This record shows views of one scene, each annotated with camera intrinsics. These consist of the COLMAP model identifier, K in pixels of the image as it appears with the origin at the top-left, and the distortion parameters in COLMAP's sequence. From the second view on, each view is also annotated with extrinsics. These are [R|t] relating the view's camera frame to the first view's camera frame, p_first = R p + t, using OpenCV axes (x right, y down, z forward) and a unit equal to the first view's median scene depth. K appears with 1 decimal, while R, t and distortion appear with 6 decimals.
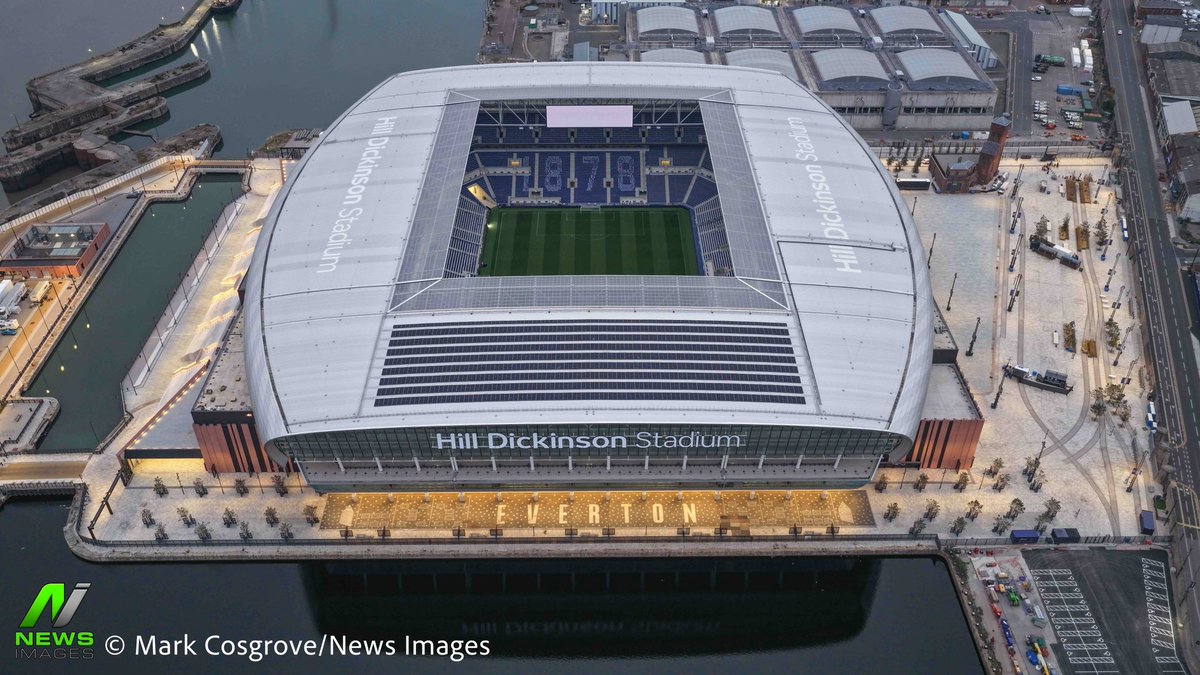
lens RADIAL K [[988.4, 0, 600.0], [0, 988.4, 337.5], [0, 0, 1]] dist [0.005262, -0.001945]
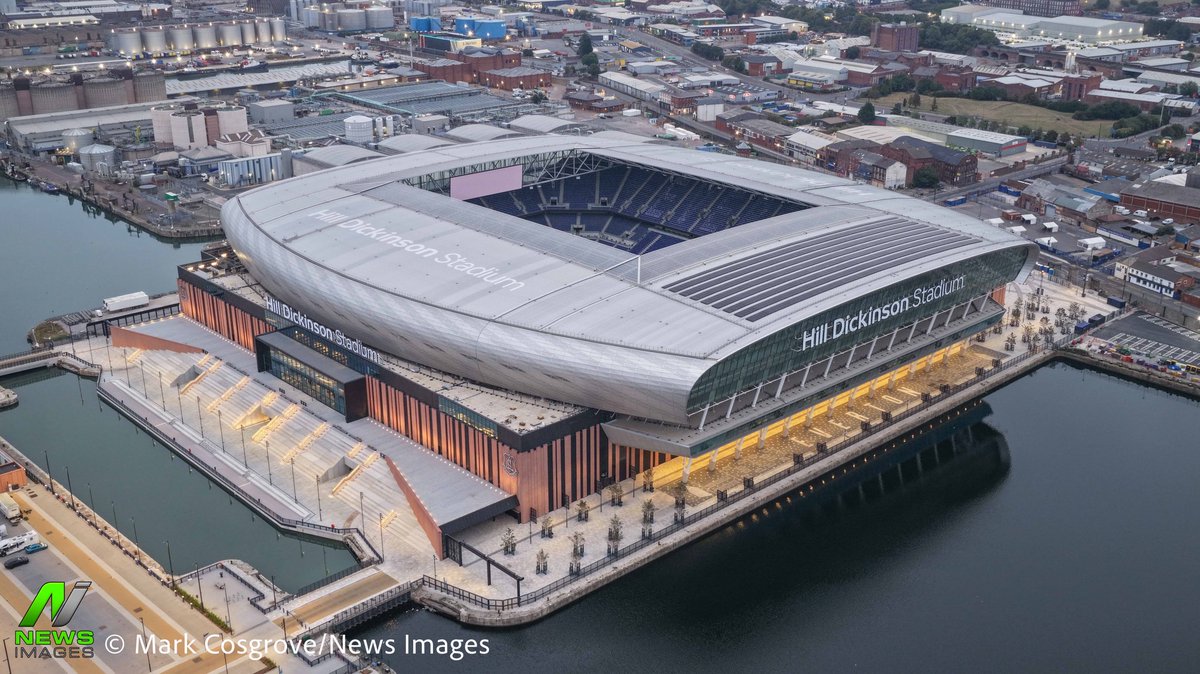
lens RADIAL K [[1223.9, 0, 600.0], [0, 1223.9, 337.0], [0, 0, 1]] dist [-0.024044, -0.009692]
pose [[0.734976, -0.230997, 0.637534, -1.118087], [0.407145, 0.902181, -0.142488, 0.193791], [-0.542257, 0.364295, 0.757131, 0.148471]]
